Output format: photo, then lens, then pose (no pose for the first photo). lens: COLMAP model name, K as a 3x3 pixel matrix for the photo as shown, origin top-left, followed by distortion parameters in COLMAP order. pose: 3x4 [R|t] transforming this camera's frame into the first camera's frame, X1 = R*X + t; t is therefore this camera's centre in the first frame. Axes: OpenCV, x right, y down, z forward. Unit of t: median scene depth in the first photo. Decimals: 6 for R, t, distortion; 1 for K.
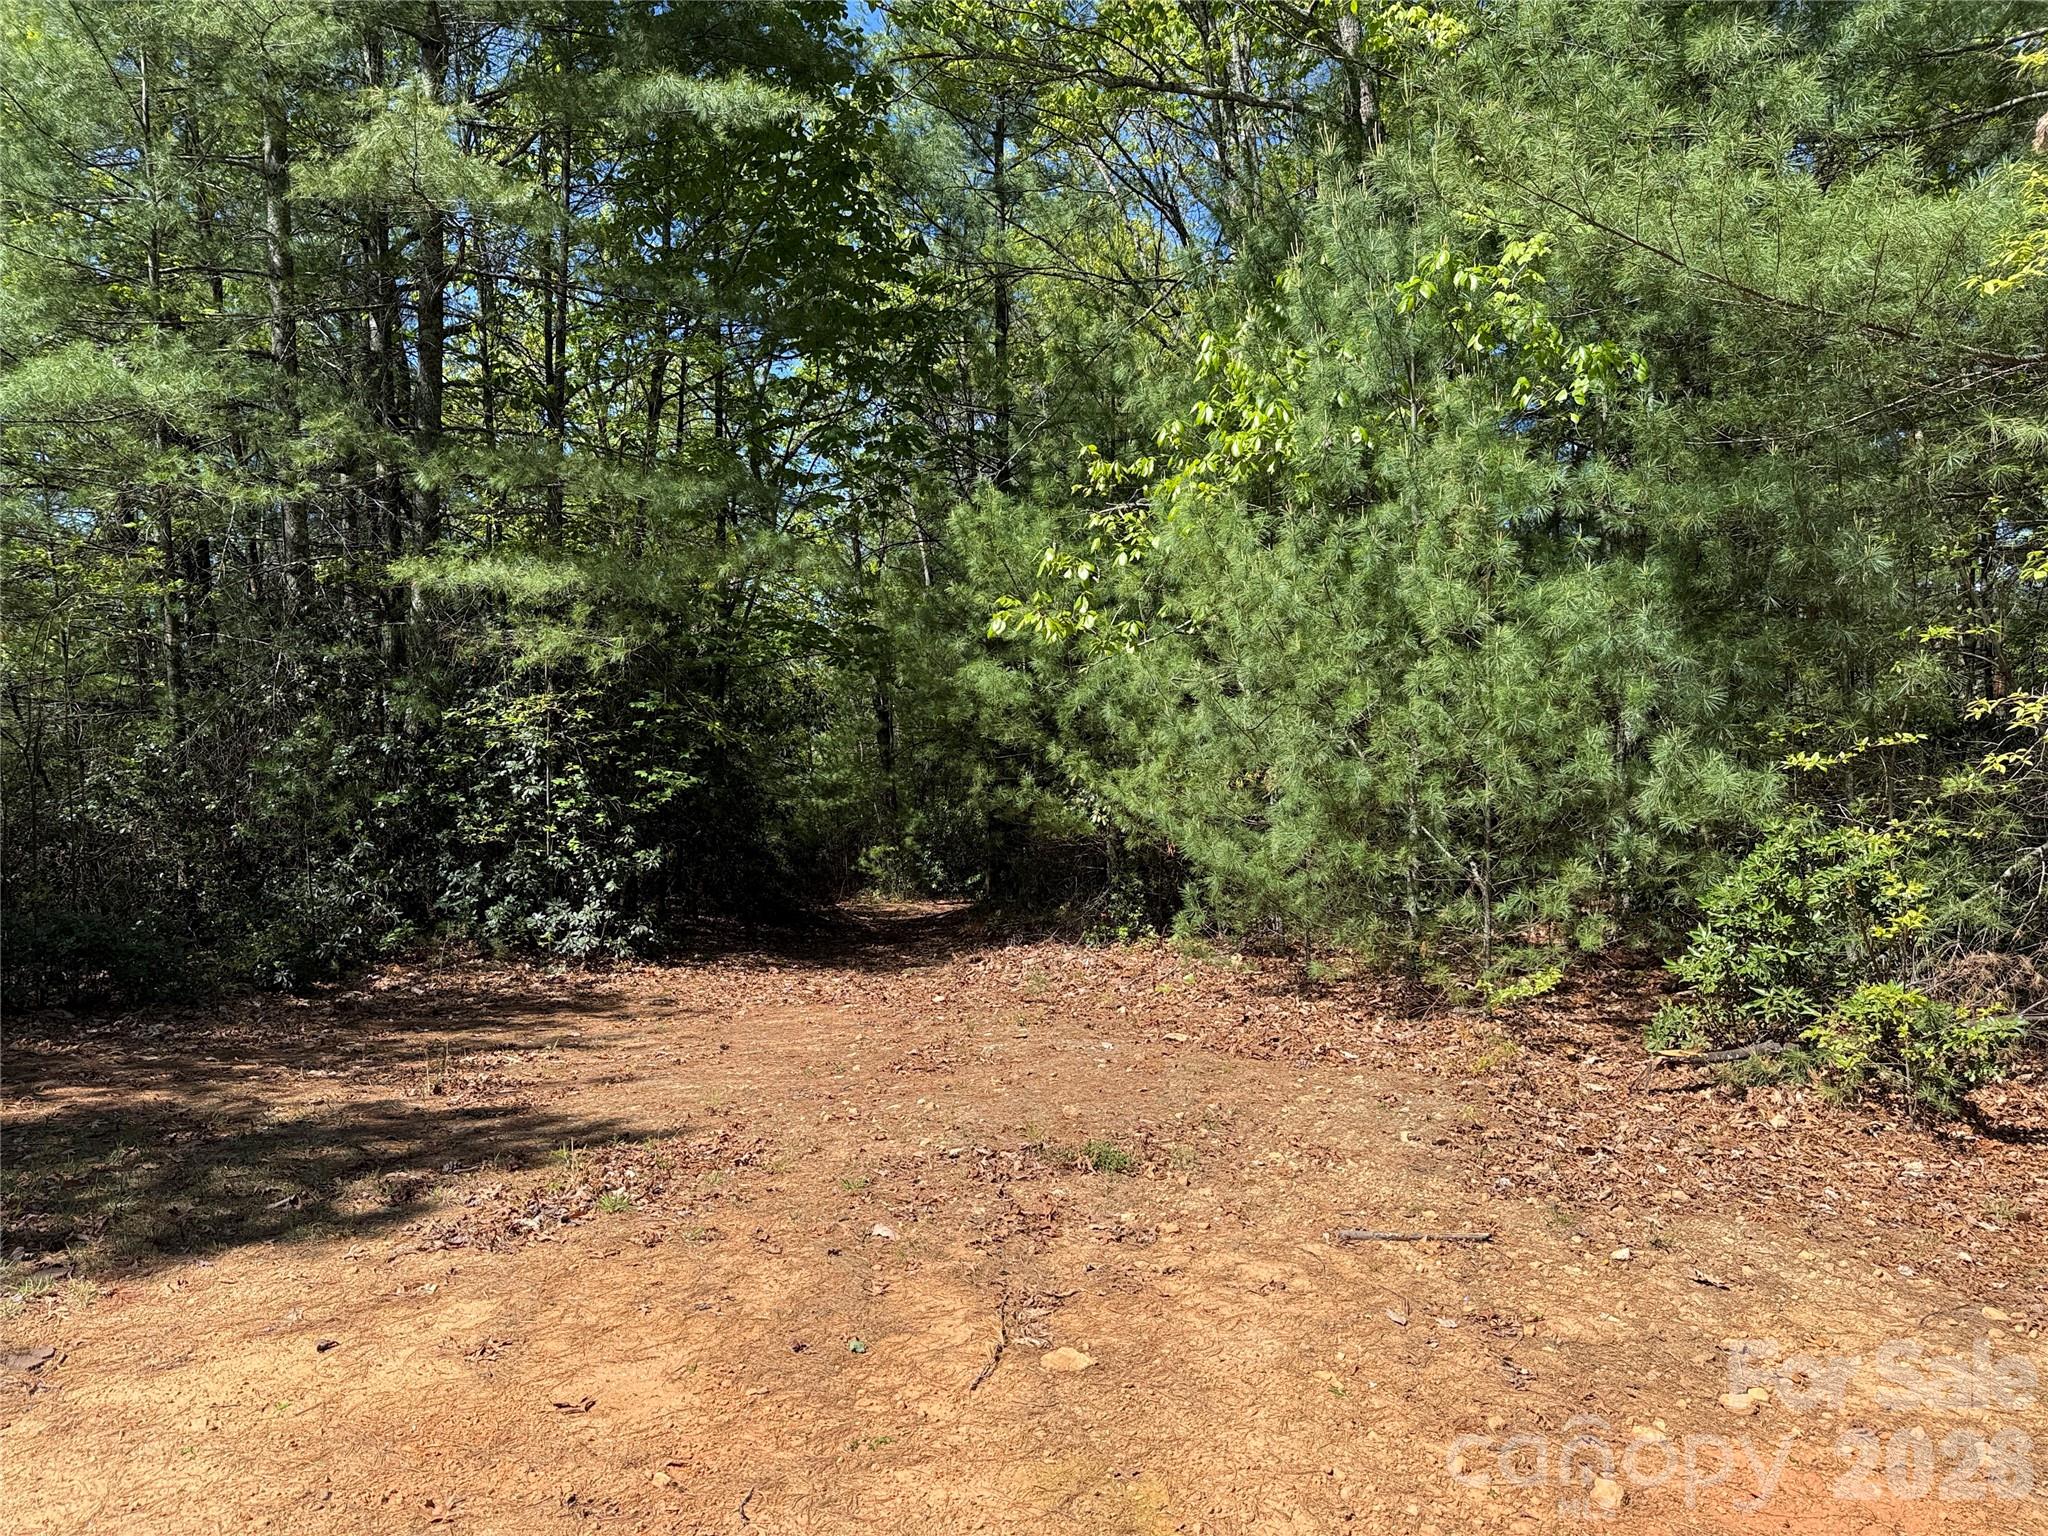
lens RADIAL K [[1432.1, 0, 1029.1], [0, 1432.1, 768.2], [0, 0, 1]] dist [-0.051550, 0.002263]
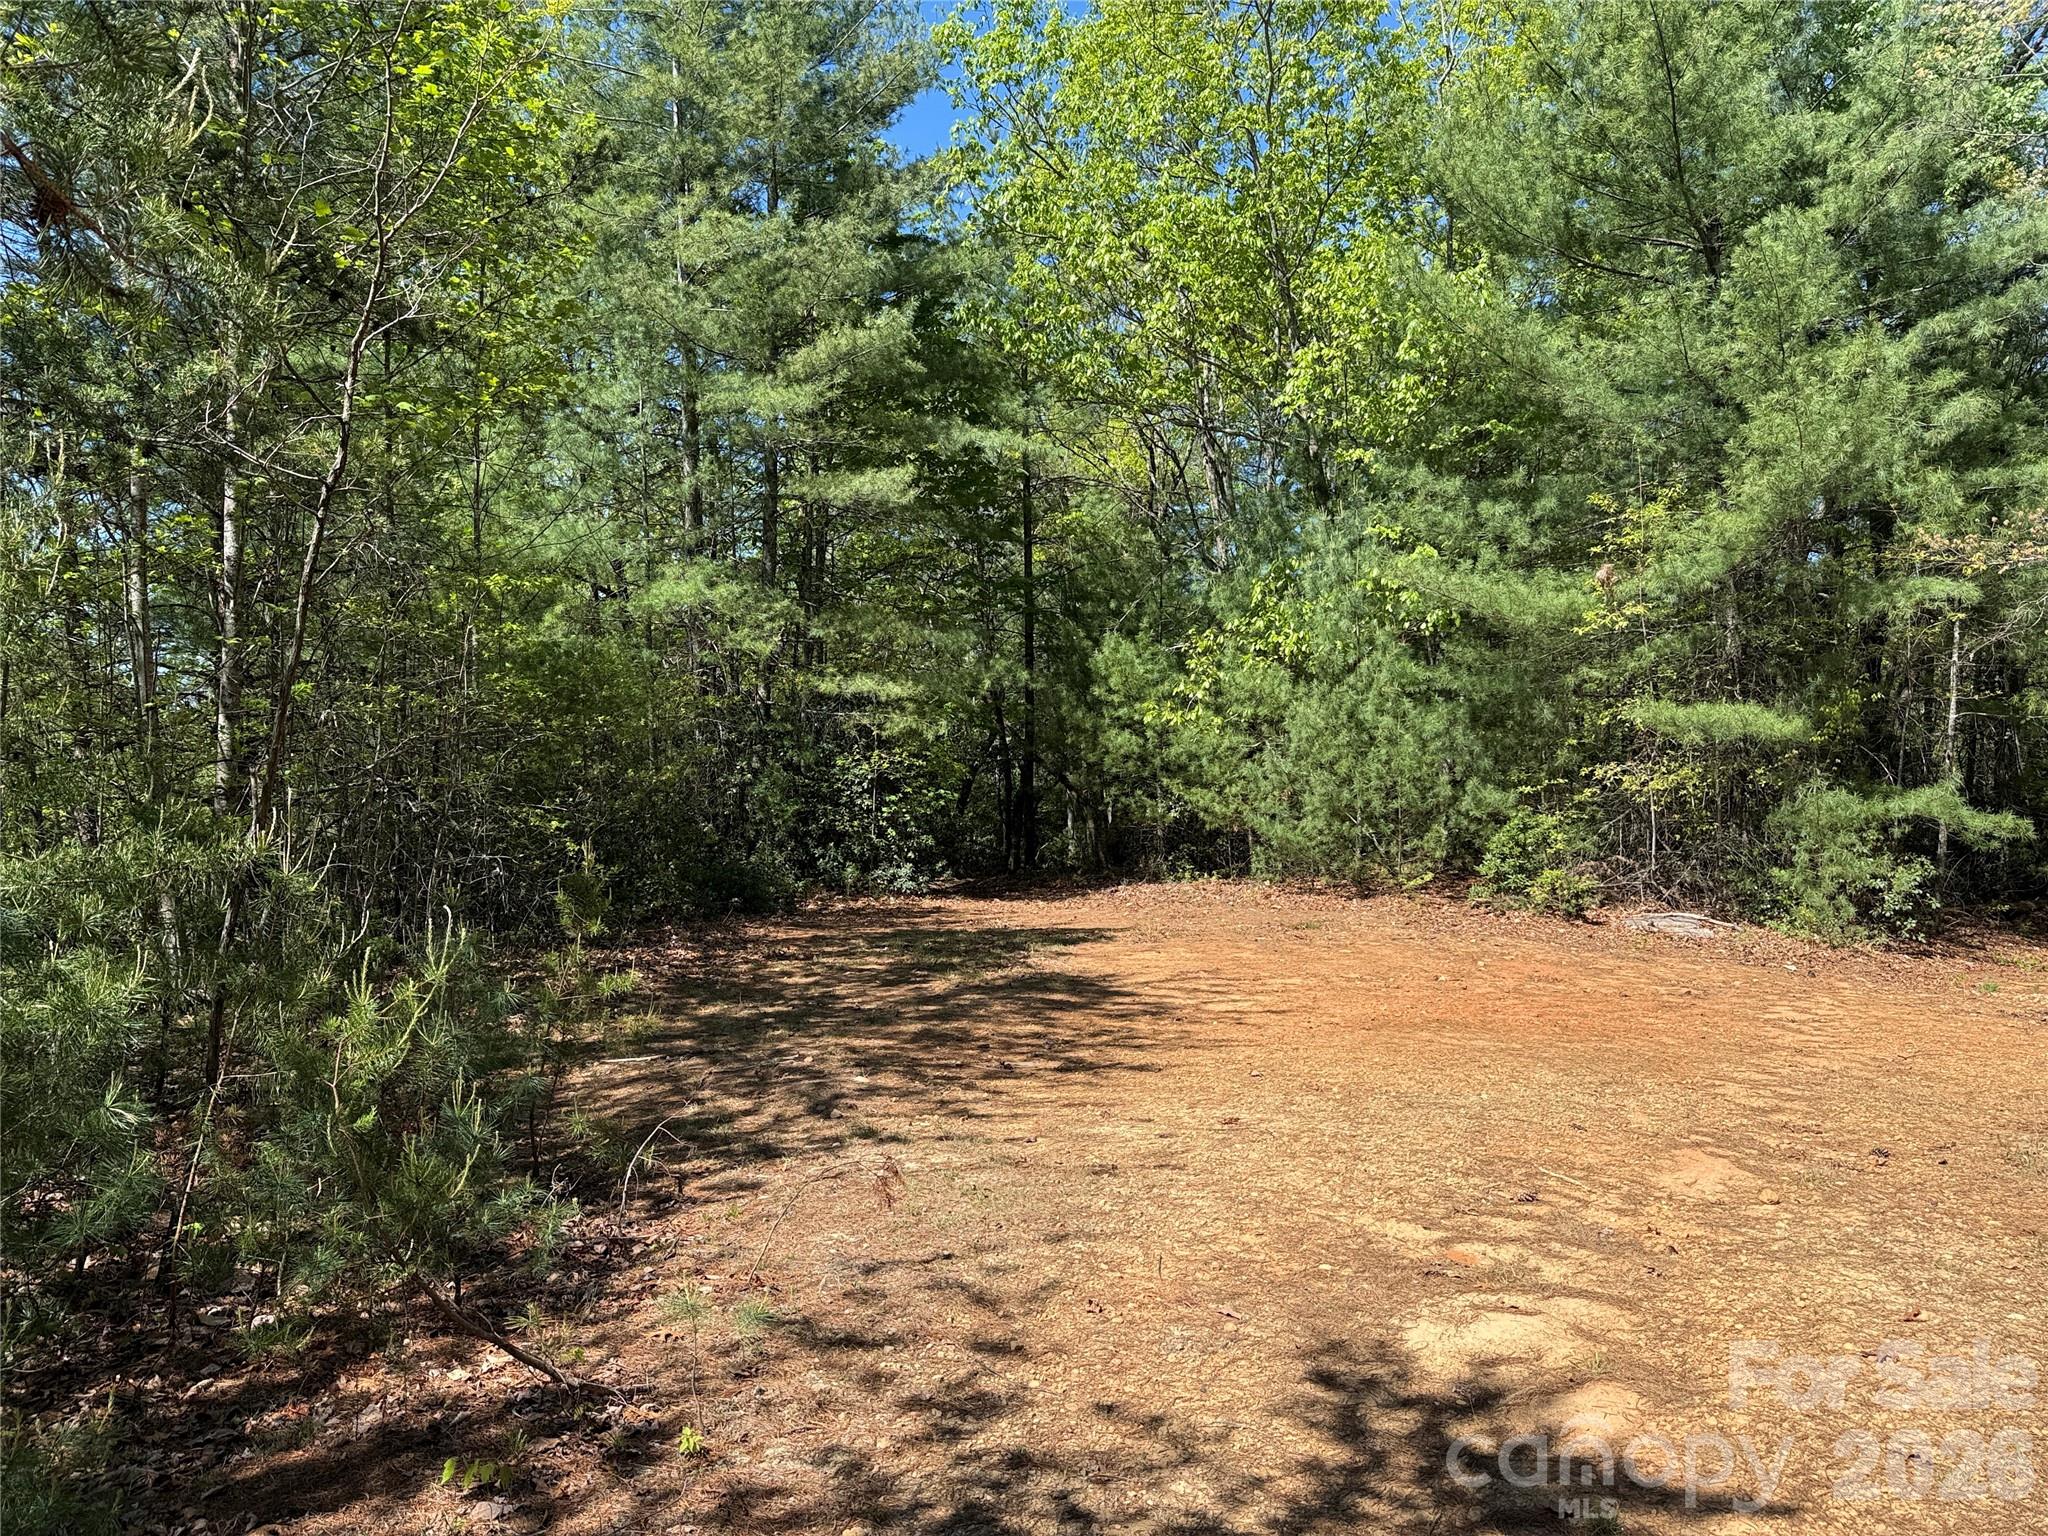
lens RADIAL K [[1432.1, 0, 1018.7], [0, 1432.1, 765.6], [0, 0, 1]] dist [-0.051550, 0.002263]
pose [[0.985590, -0.007999, 0.168960, -0.739546], [0.006935, 0.999952, 0.006887, -0.066789], [-0.169007, -0.005616, 0.985599, -1.300356]]
